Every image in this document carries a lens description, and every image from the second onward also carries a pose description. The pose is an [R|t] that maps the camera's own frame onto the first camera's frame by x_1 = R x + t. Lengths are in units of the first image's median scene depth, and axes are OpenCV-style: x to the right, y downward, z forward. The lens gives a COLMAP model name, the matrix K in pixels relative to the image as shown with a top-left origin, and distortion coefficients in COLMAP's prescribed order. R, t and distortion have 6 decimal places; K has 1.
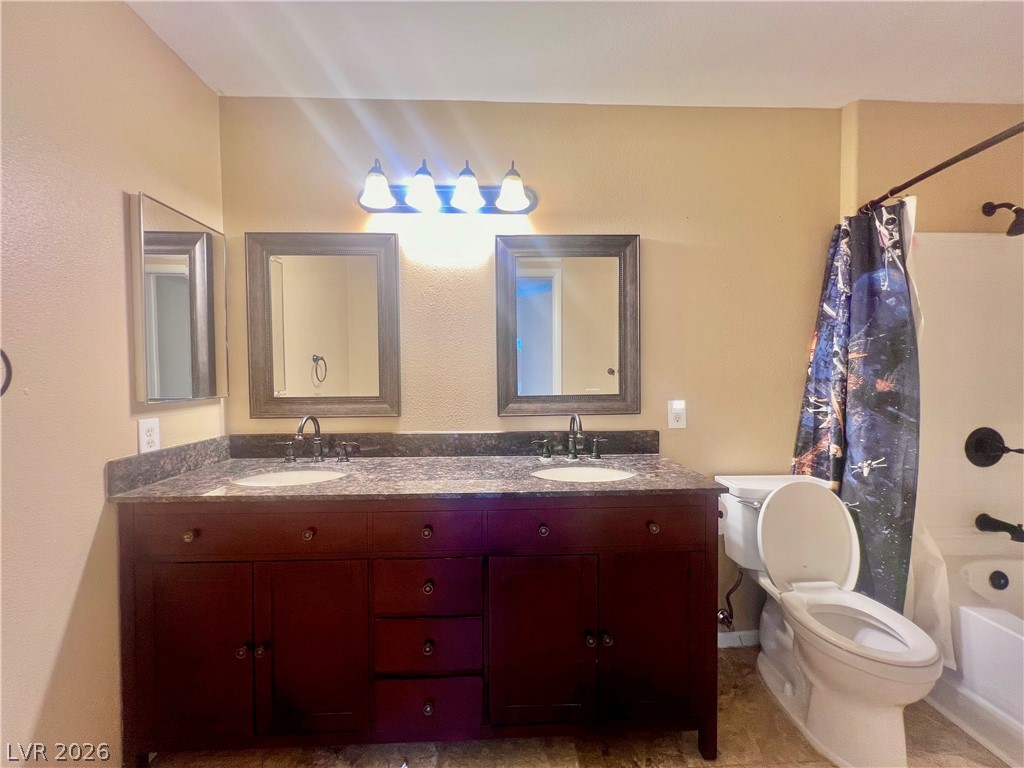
lens RADIAL K [[416.1, 0, 512.0], [0, 416.1, 384.0], [0, 0, 1]] dist [-0.003657, 0.002788]
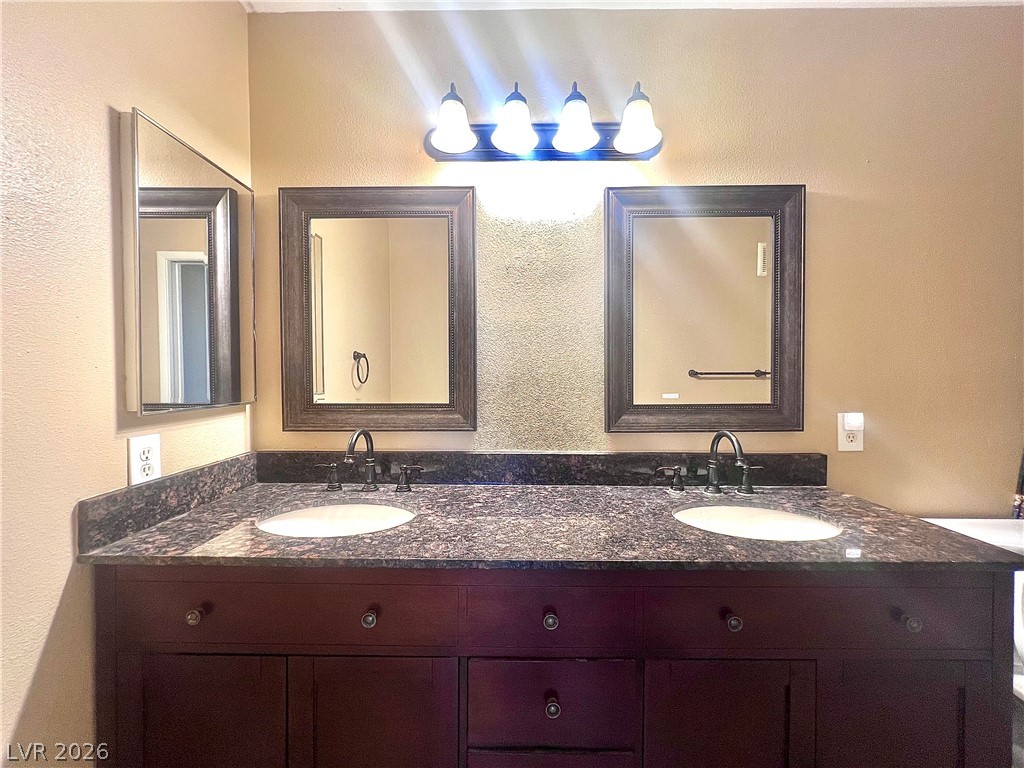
lens RADIAL K [[416.1, 0, 512.0], [0, 416.1, 384.0], [0, 0, 1]] dist [-0.003657, 0.002788]
pose [[0.998664, 0.007519, -0.051130, -0.173361], [-0.007732, 0.999962, -0.003957, -0.003872], [0.051098, 0.004347, 0.998684, 0.261509]]
